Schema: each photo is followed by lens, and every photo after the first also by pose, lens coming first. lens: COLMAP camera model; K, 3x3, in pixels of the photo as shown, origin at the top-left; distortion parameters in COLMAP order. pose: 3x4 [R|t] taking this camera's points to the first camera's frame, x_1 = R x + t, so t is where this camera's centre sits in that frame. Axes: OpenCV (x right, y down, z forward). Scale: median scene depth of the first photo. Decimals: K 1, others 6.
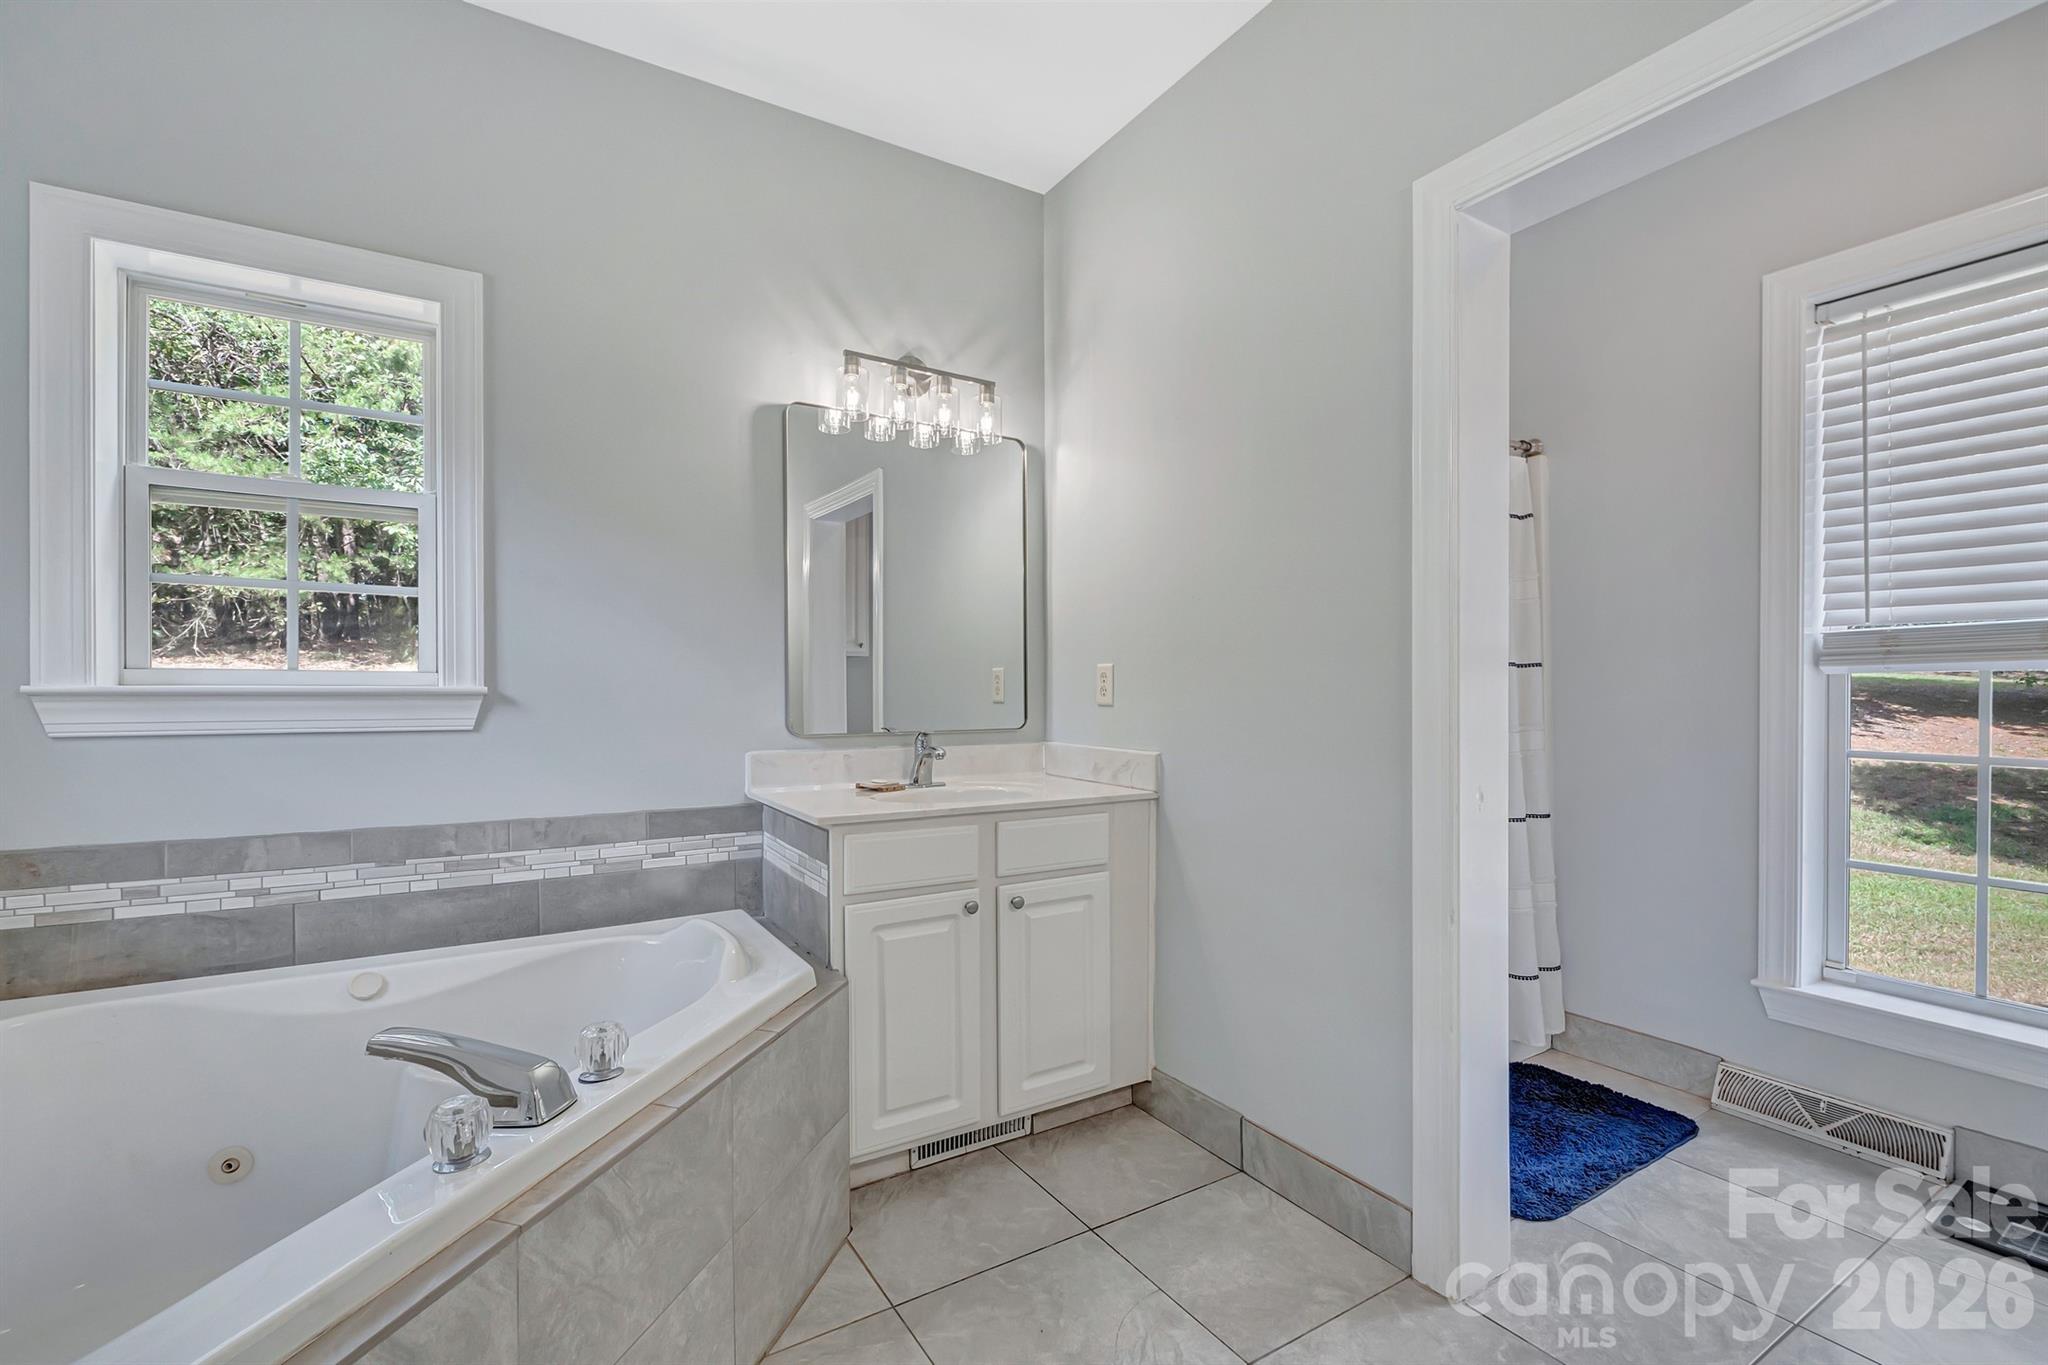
lens RADIAL K [[901.9, 0, 1020.1], [0, 901.9, 692.9], [0, 0, 1]] dist [-0.002671, -0.000300]
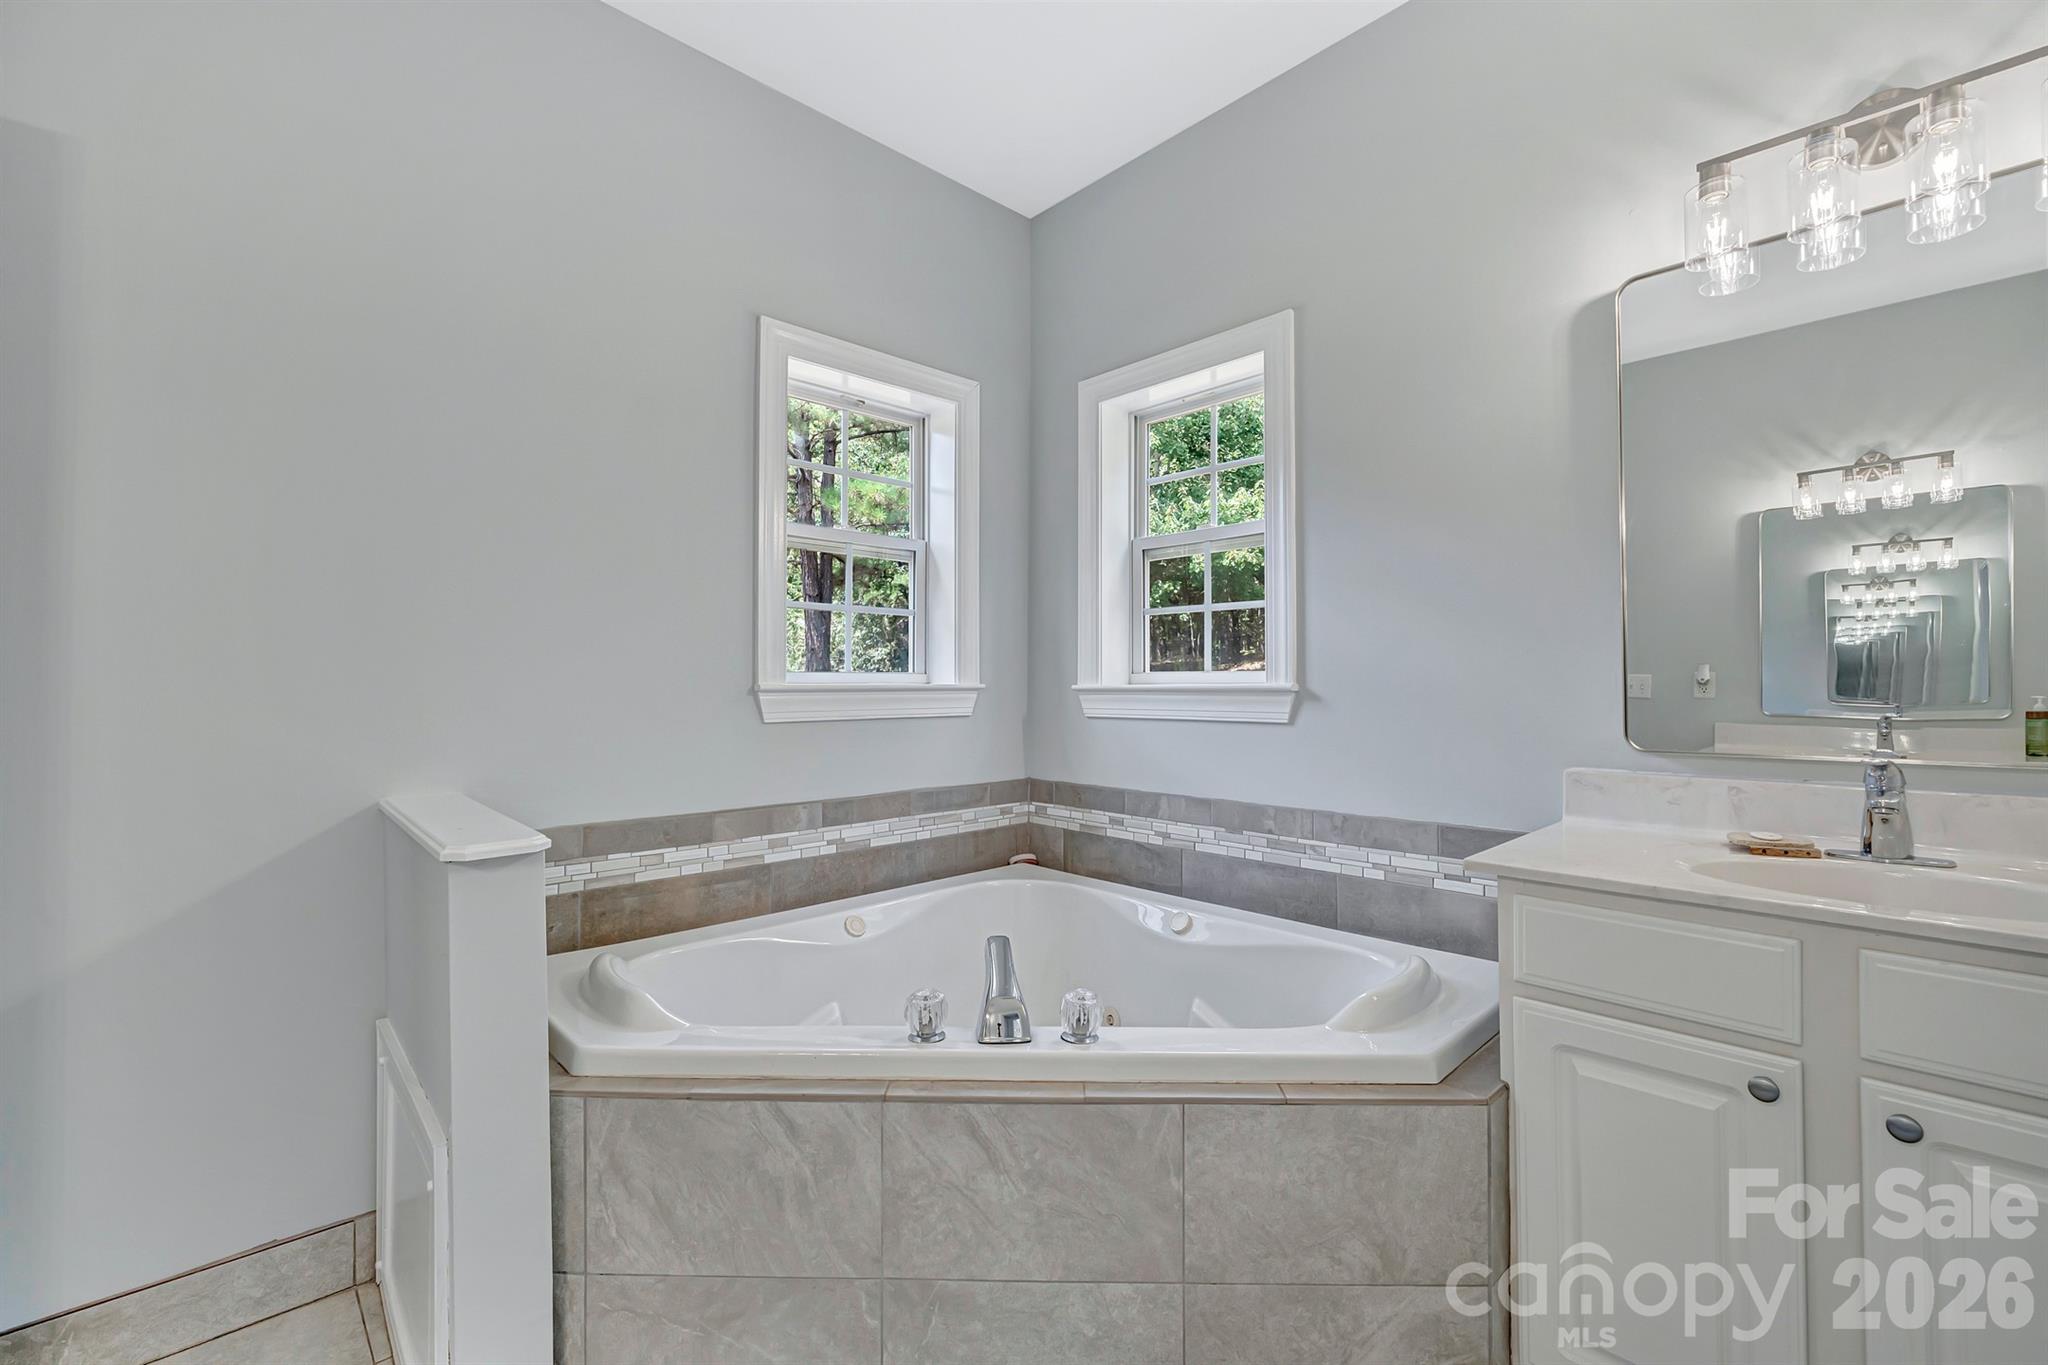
lens RADIAL K [[867.9, 0, 1023.8], [0, 867.9, 671.2], [0, 0, 1]] dist [-0.003787, -0.000169]
pose [[0.204541, -0.021229, -0.978628, 0.345388], [-0.000579, 0.999762, -0.021808, 0.000834], [0.978858, 0.005028, 0.204480, 0.438281]]
